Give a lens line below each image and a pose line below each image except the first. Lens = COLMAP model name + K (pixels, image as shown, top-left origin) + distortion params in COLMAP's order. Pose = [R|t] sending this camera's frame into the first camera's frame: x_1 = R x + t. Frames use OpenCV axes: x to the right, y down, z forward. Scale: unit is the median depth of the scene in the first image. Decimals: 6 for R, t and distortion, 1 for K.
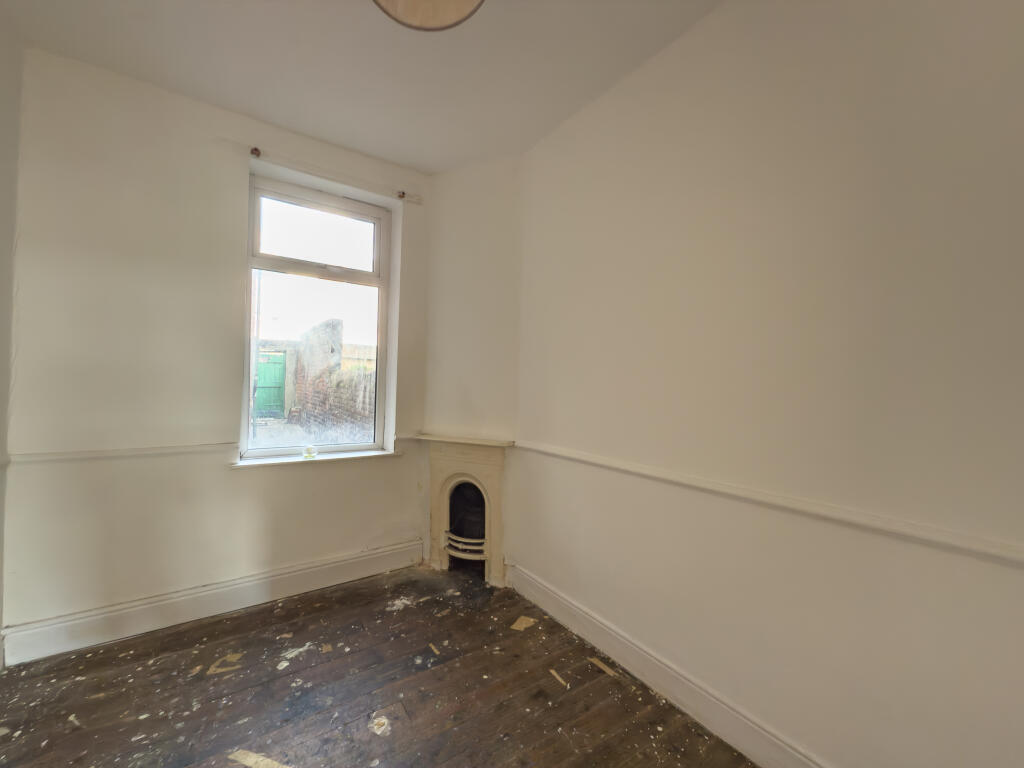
lens RADIAL K [[426.0, 0, 512.6], [0, 426.0, 384.8], [0, 0, 1]] dist [-0.001789, 0.000390]
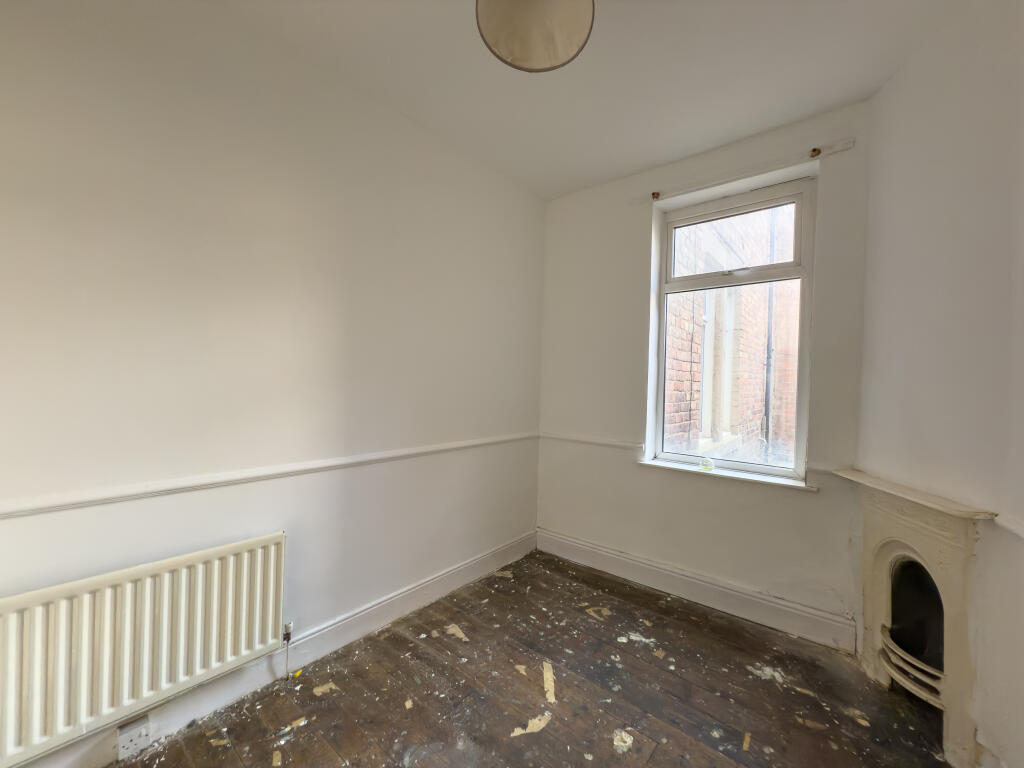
lens RADIAL K [[426.0, 0, 512.6], [0, 426.0, 384.8], [0, 0, 1]] dist [-0.001789, 0.000390]
pose [[0.236752, -0.008154, -0.971536, 0.403236], [-0.020648, 0.999697, -0.013422, -0.004955], [0.971351, 0.023238, 0.236511, 0.336170]]
